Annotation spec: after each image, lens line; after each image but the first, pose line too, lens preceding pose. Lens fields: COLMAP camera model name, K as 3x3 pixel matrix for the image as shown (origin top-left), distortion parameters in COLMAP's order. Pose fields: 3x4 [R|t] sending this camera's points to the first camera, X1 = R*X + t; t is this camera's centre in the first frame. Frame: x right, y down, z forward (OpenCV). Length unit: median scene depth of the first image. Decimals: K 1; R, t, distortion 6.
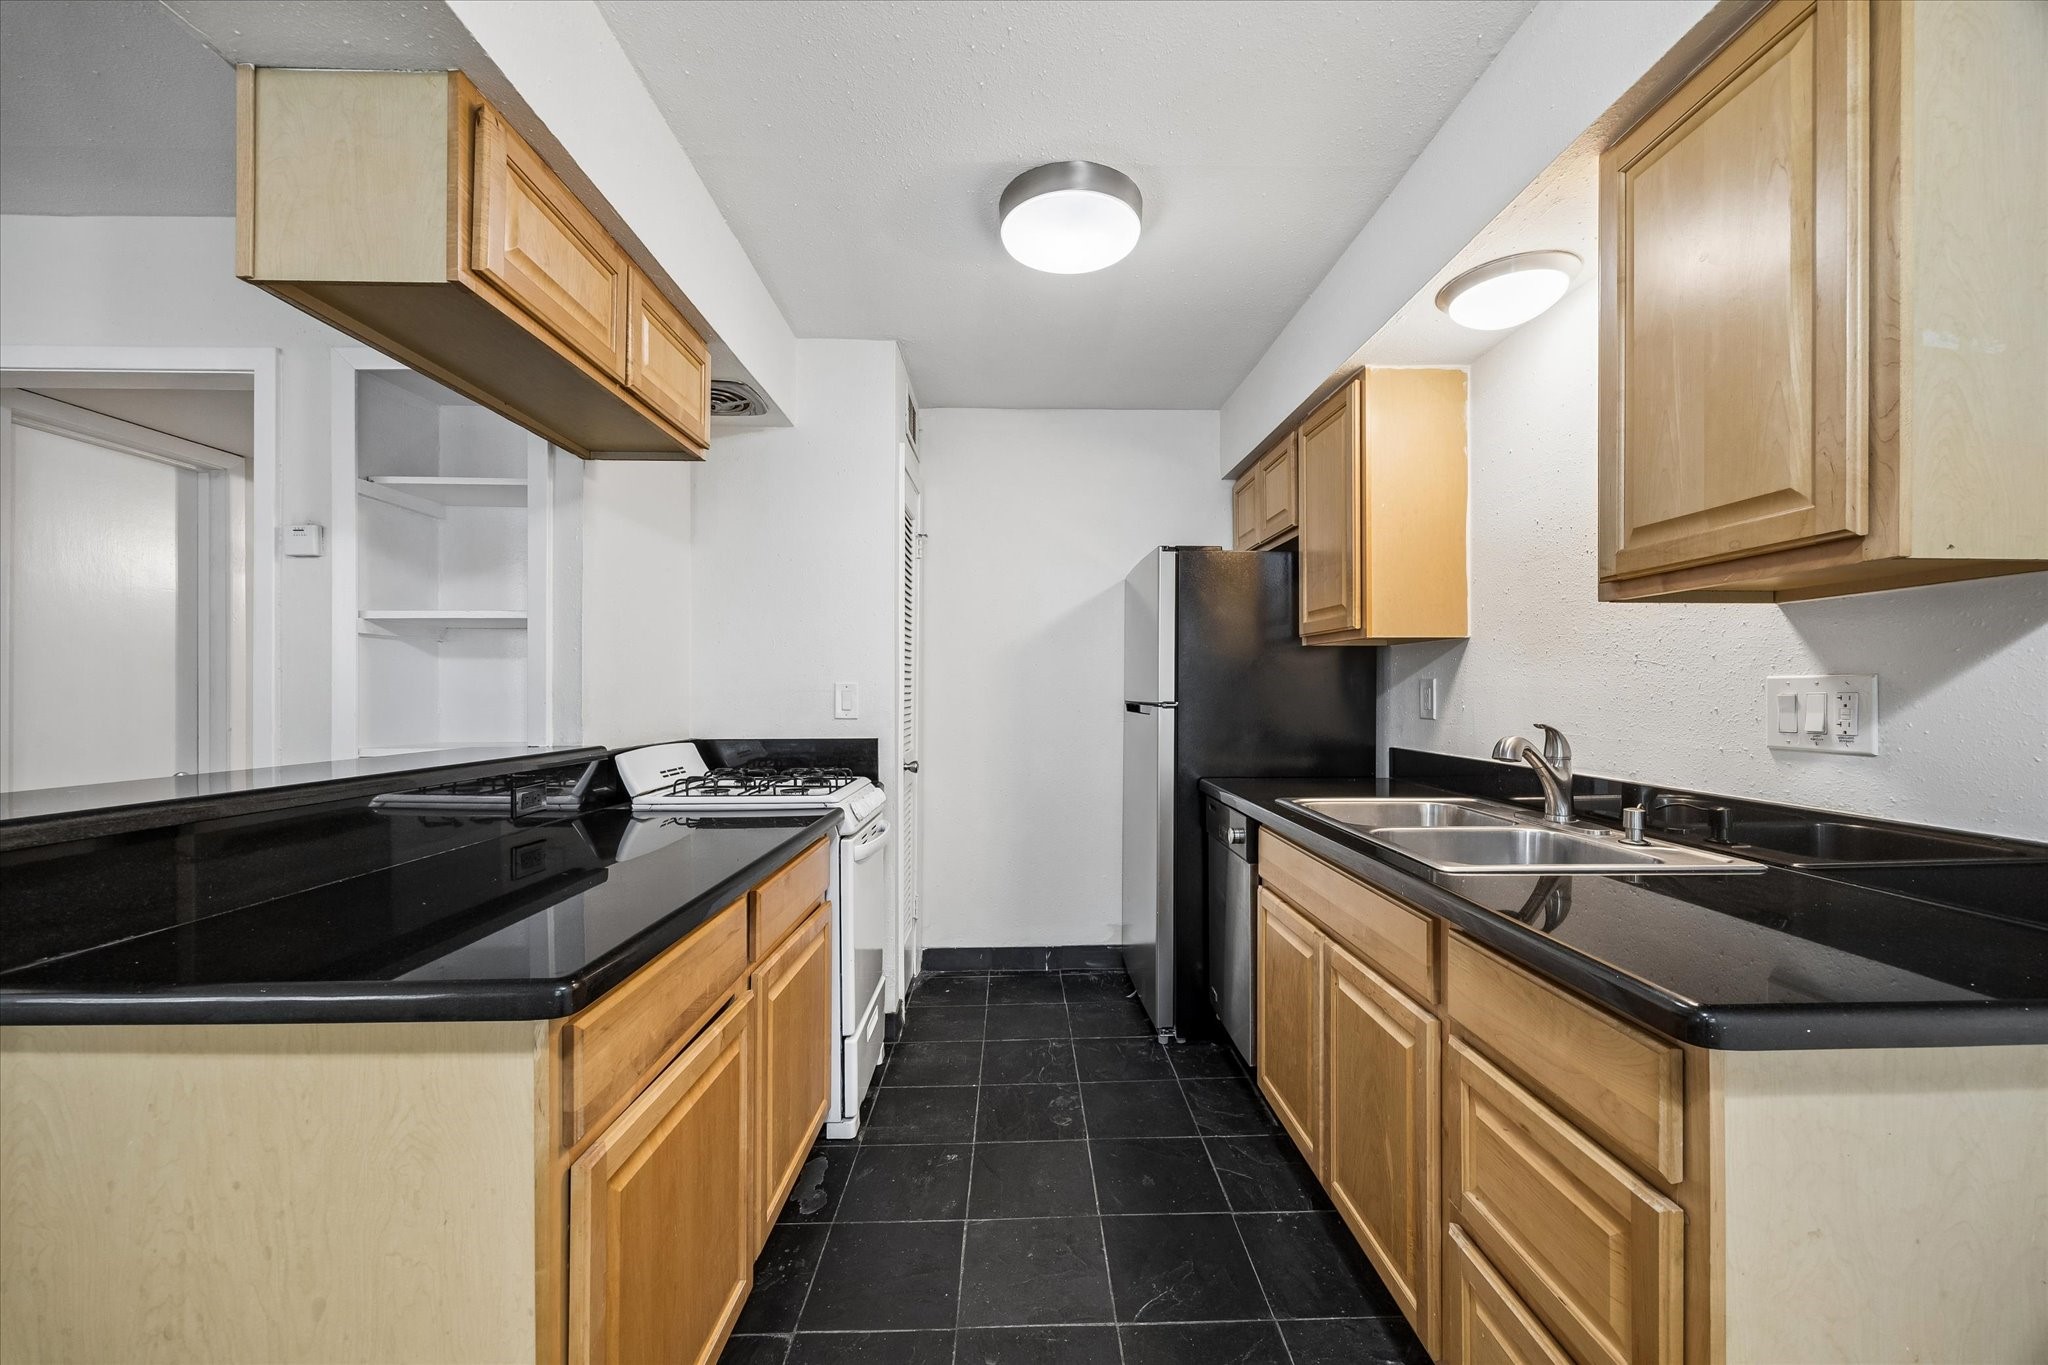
lens RADIAL K [[786.2, 0, 1031.1], [0, 786.2, 688.4], [0, 0, 1]] dist [-0.004221, 0.000345]
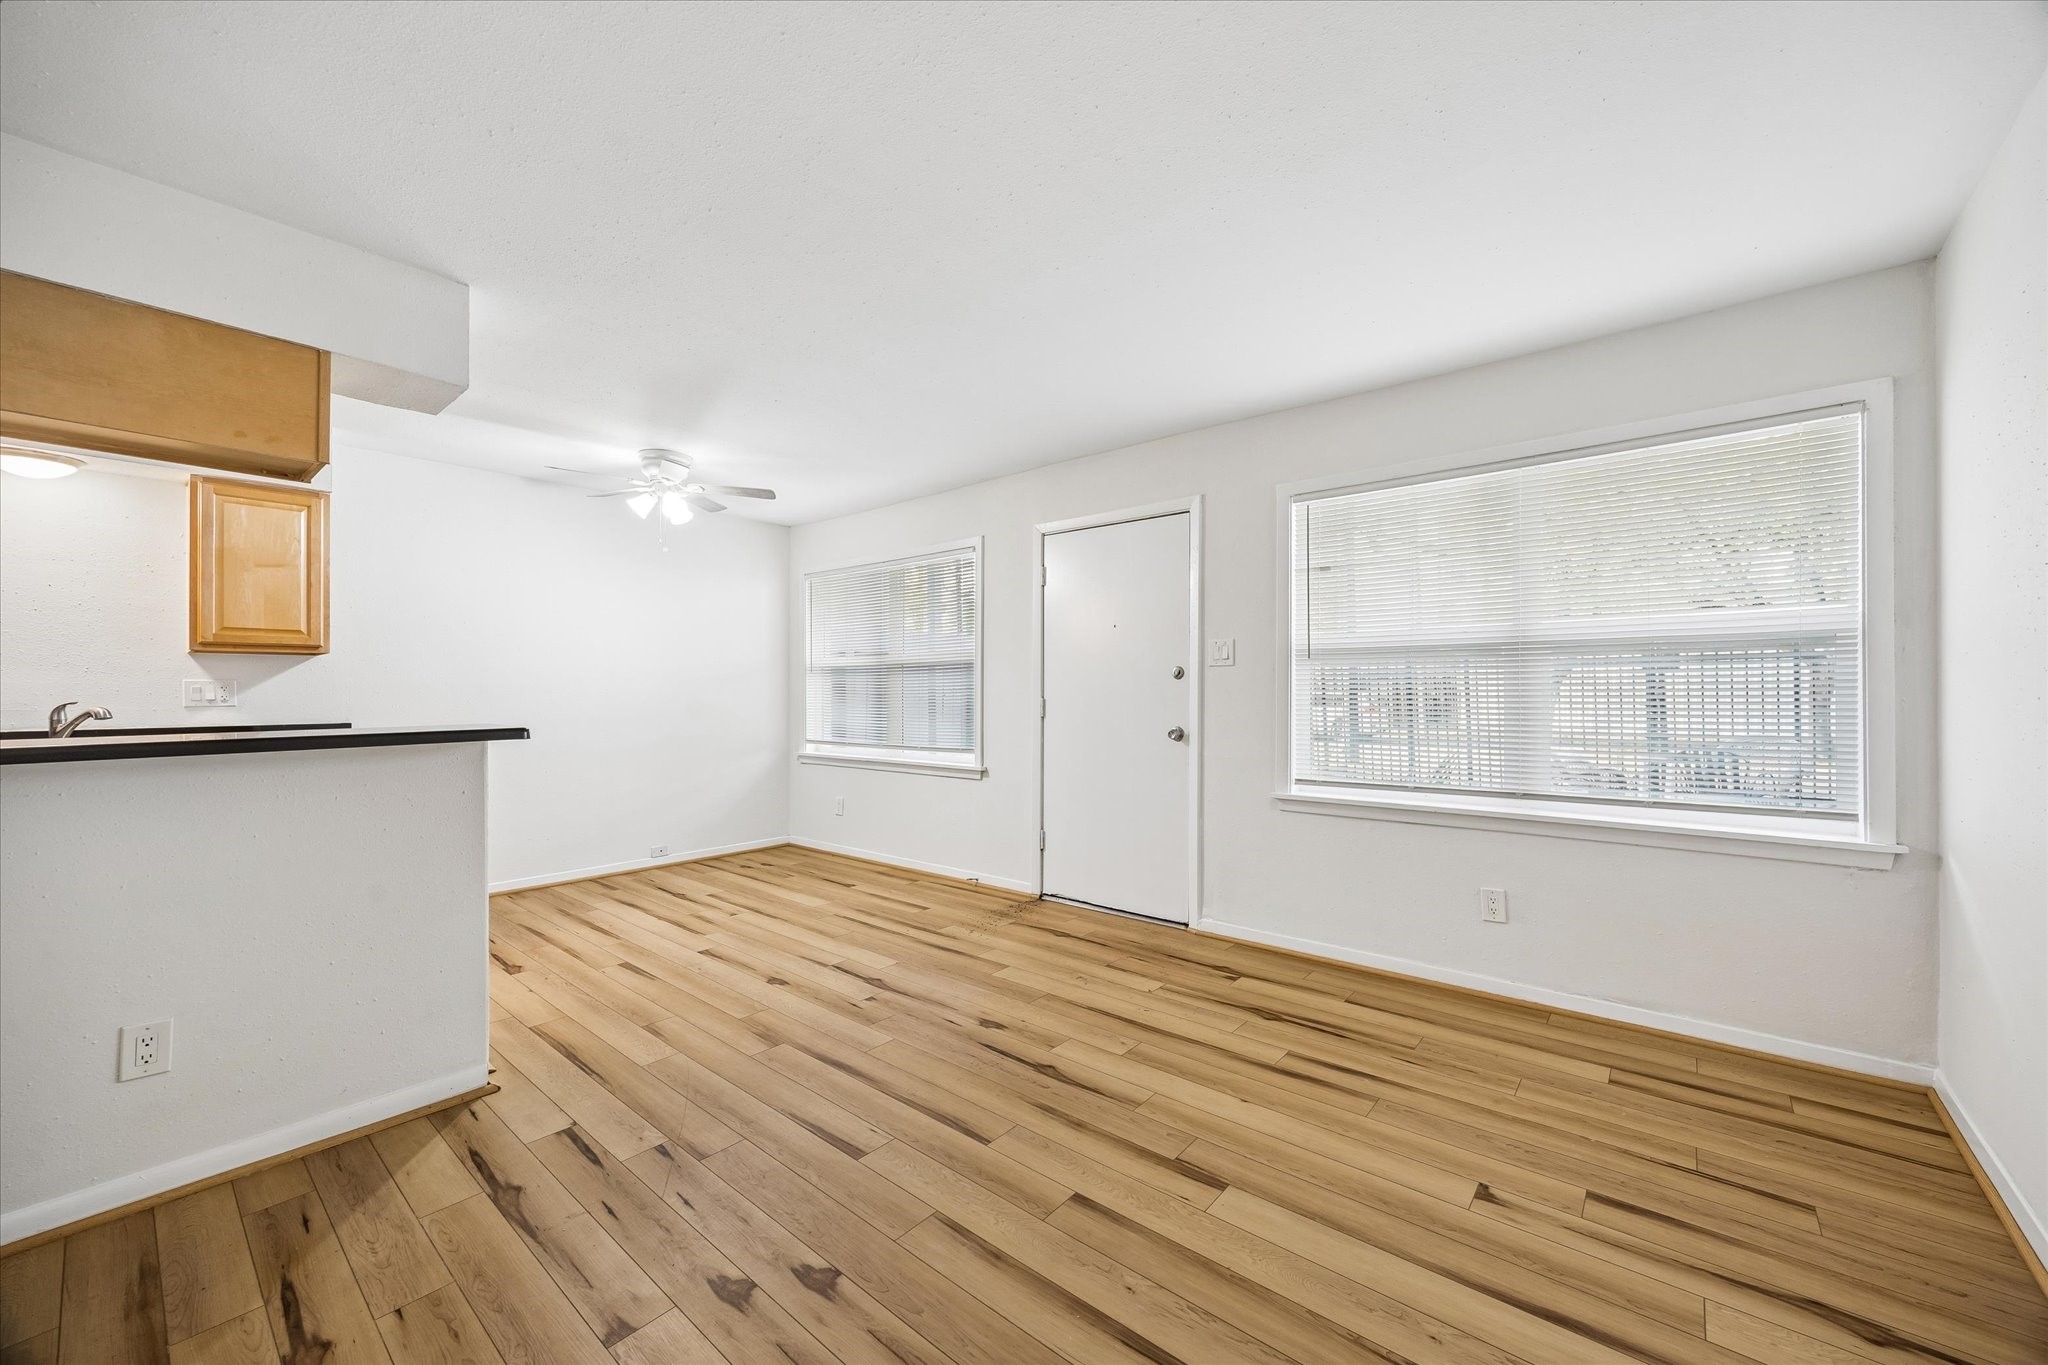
lens RADIAL K [[786.2, 0, 1033.7], [0, 786.2, 691.5], [0, 0, 1]] dist [-0.004221, 0.000345]
pose [[-0.748006, 0.002300, 0.663688, -3.078689], [0.001995, 0.999997, -0.001218, 0.034255], [-0.663689, 0.000413, -0.748008, 1.109831]]
